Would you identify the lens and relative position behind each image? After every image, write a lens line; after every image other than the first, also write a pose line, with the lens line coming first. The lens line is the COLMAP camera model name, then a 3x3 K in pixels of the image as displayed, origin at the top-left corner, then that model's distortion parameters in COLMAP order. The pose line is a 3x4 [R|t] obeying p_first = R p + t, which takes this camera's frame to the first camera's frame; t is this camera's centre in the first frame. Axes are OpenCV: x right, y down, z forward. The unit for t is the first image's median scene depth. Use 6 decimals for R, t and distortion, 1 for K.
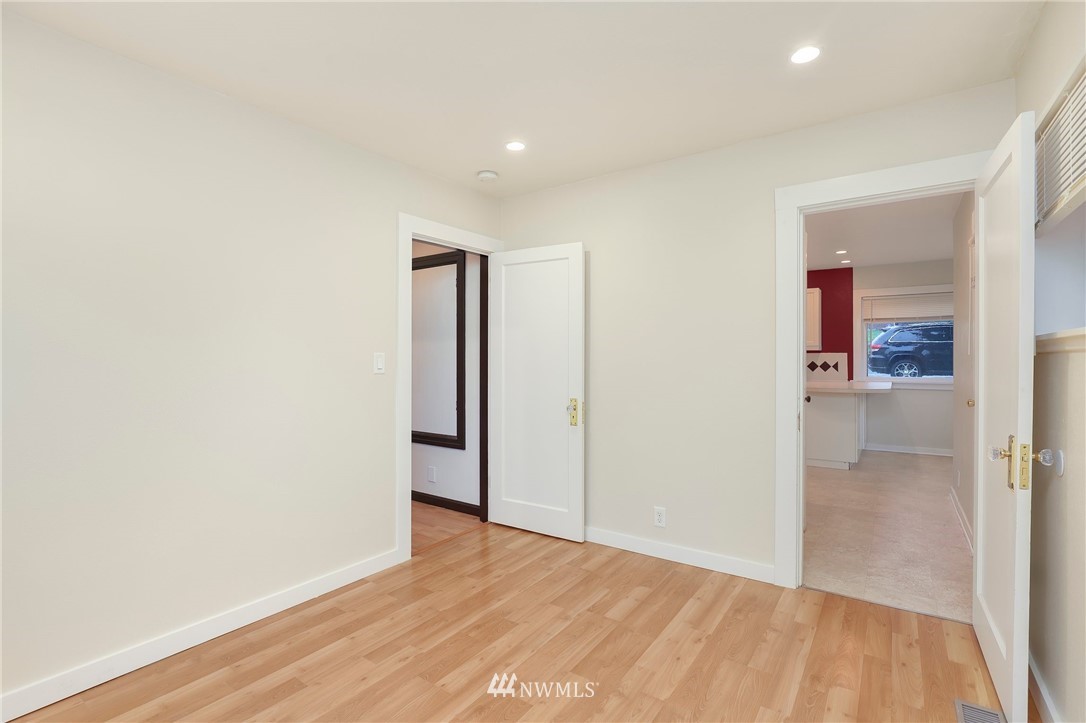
lens RADIAL K [[512.6, 0, 543.0], [0, 512.6, 361.5], [0, 0, 1]] dist [-0.032516, -0.000130]
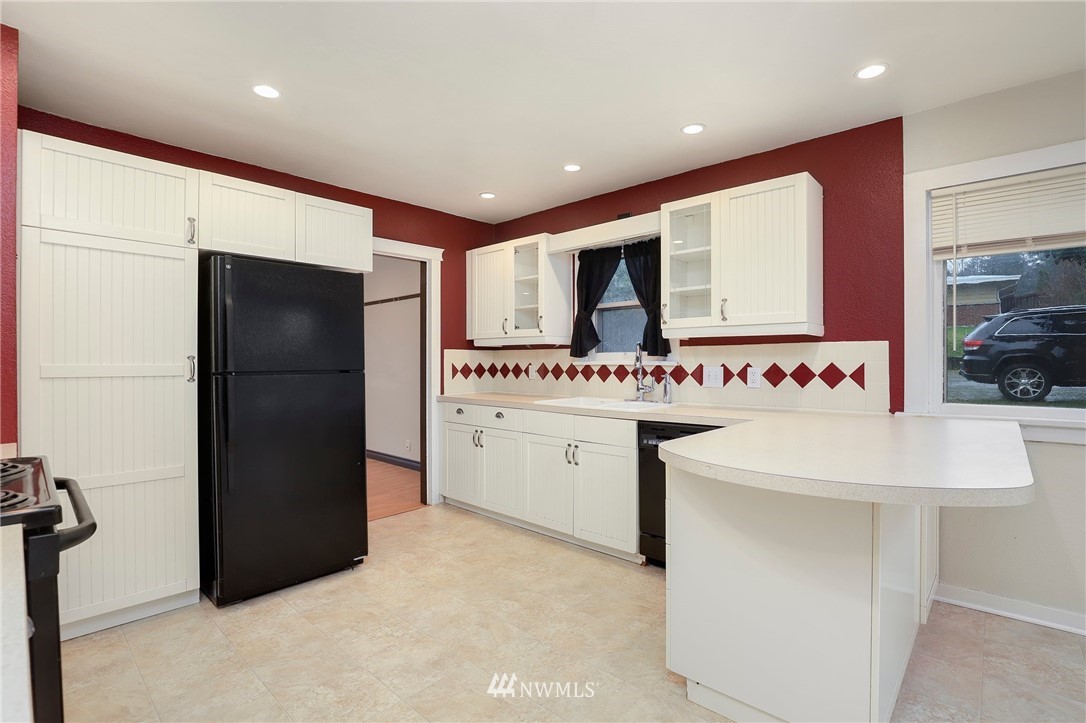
lens RADIAL K [[512.6, 0, 543.0], [0, 512.6, 361.5], [0, 0, 1]] dist [-0.032516, -0.000130]
pose [[0.991630, 0.004249, -0.129042, 0.205059], [-0.005015, 0.999972, -0.005609, 0.001220], [0.129015, 0.006209, 0.991623, 0.308550]]
